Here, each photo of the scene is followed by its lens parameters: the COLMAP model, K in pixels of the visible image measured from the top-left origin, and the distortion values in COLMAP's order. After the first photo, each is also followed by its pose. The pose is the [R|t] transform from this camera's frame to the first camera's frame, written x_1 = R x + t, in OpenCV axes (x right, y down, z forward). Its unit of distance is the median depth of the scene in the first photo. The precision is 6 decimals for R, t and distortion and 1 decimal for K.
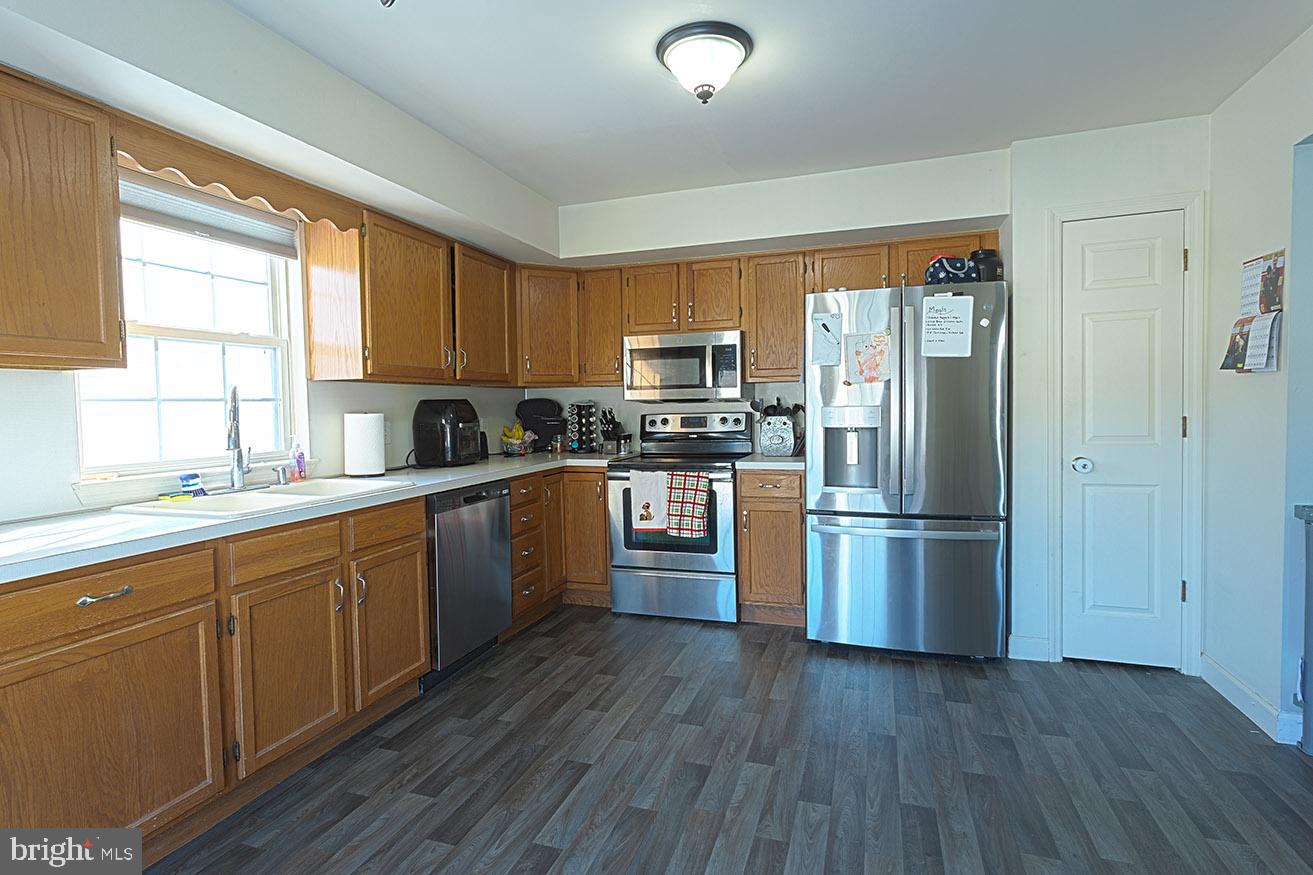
lens RADIAL K [[641.8, 0, 629.8], [0, 641.8, 434.4], [0, 0, 1]] dist [-0.001076, 0.000155]
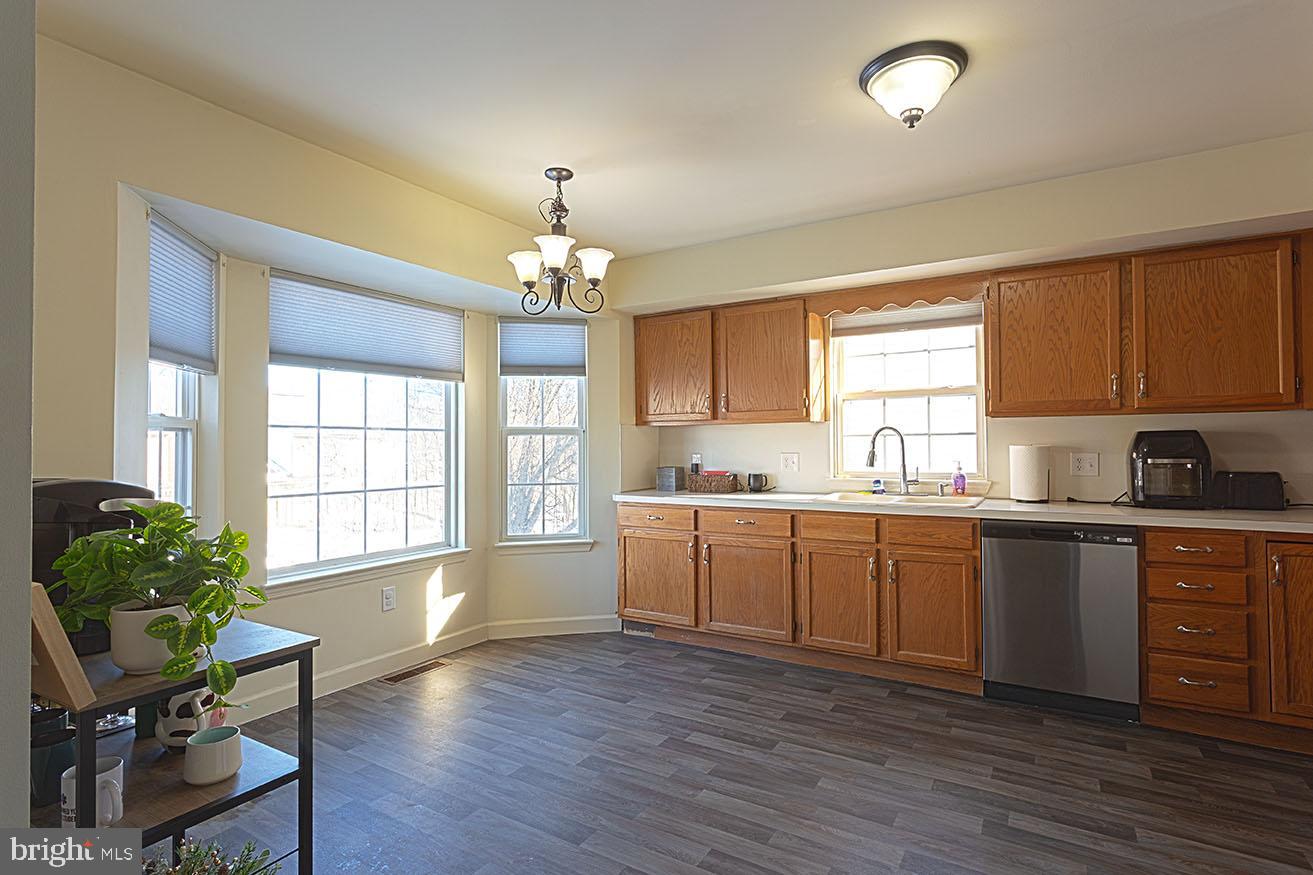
lens RADIAL K [[640.7, 0, 683.0], [0, 640.7, 436.0], [0, 0, 1]] dist [-0.014284, -0.000118]
pose [[-0.166602, 0.004489, -0.986014, 0.965956], [-0.032590, 0.999418, 0.010056, -0.049573], [0.985486, 0.033810, -0.166359, 0.732228]]
